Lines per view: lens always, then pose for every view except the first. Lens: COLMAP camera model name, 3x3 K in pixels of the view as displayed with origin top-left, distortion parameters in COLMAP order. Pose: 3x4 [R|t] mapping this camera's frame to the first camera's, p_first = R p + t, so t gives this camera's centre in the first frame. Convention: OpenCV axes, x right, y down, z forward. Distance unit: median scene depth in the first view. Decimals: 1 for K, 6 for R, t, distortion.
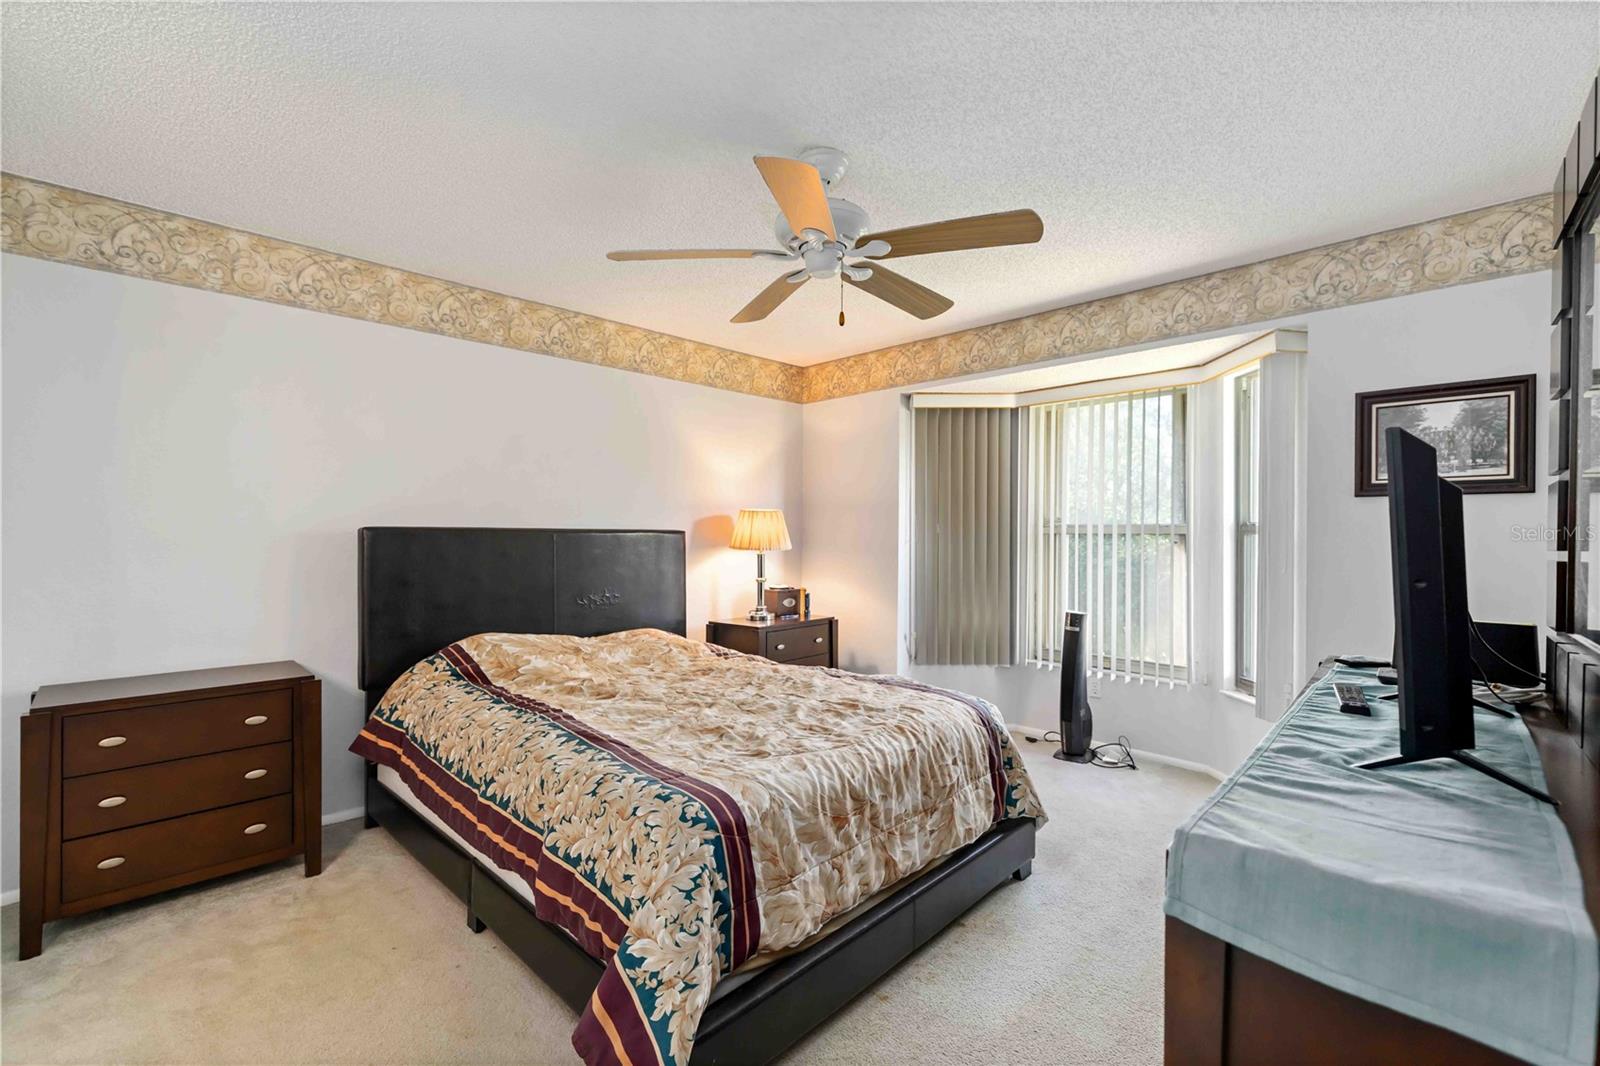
lens RADIAL K [[693.9, 0, 800.3], [0, 693.9, 534.1], [0, 0, 1]] dist [0.000672, 0.001099]
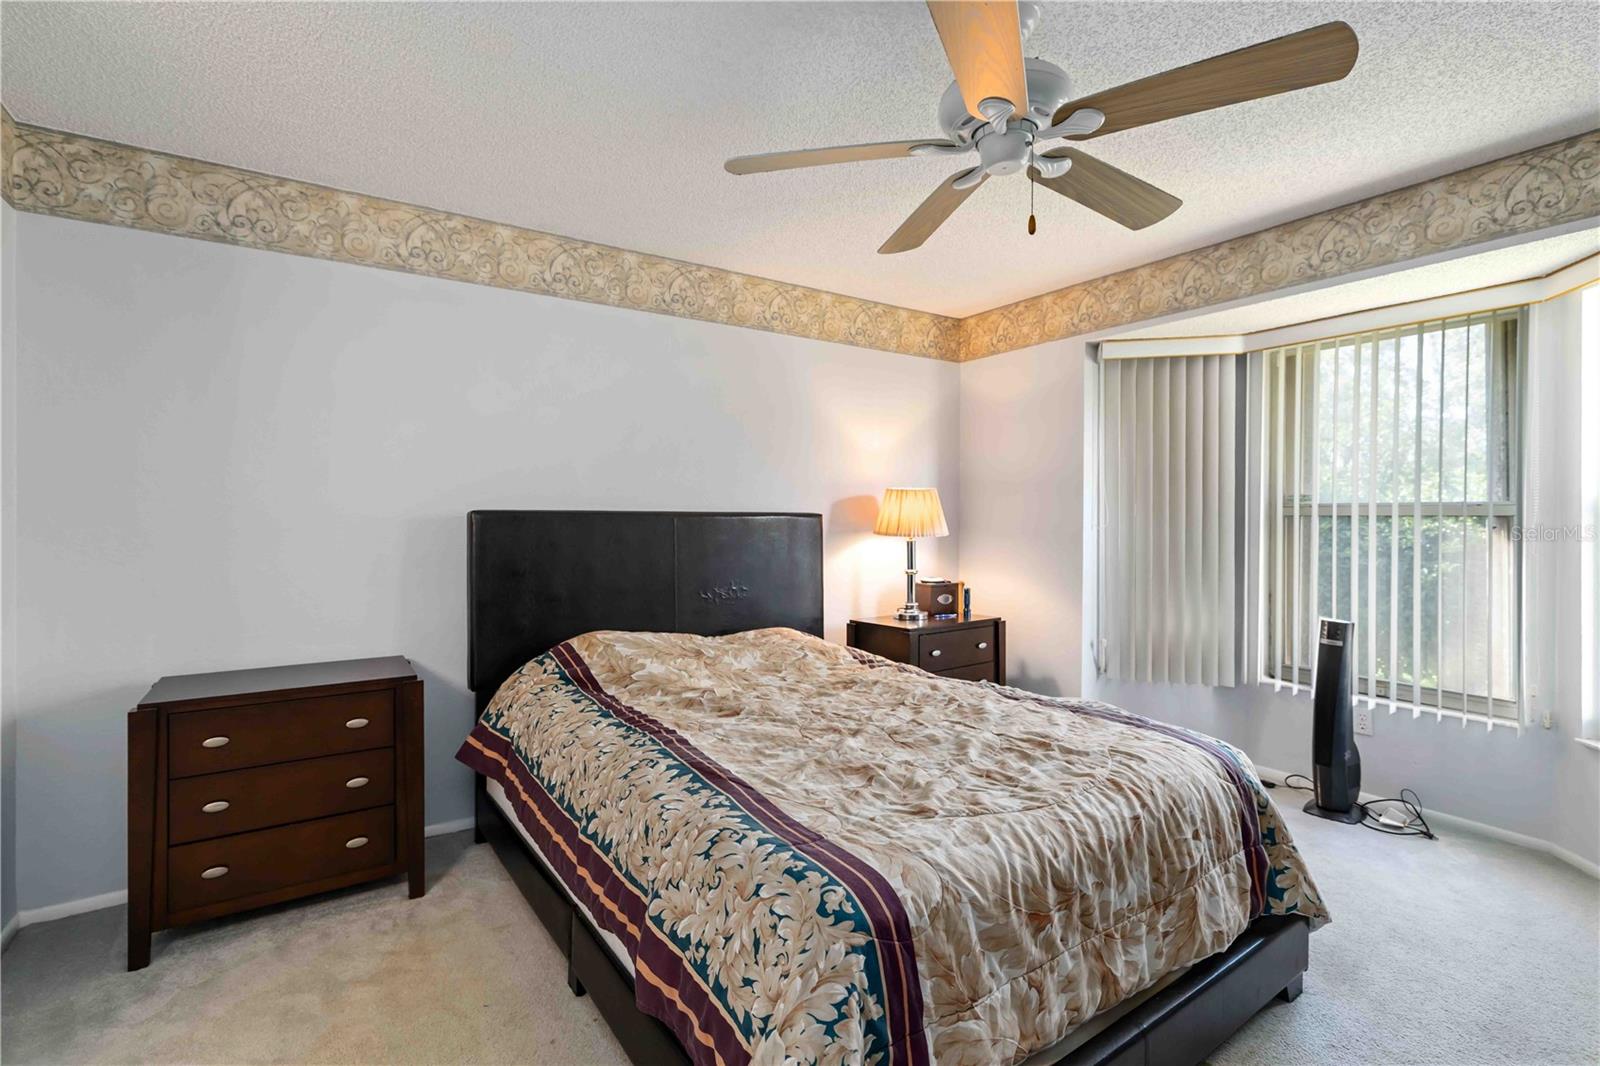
lens RADIAL K [[743.1, 0, 801.4], [0, 743.1, 522.1], [0, 0, 1]] dist [0.000053, 0.000004]
pose [[0.981760, -0.001266, -0.190119, -0.025741], [0.002383, 0.999981, 0.005648, 0.000546], [0.190108, -0.005998, 0.981745, 0.146132]]
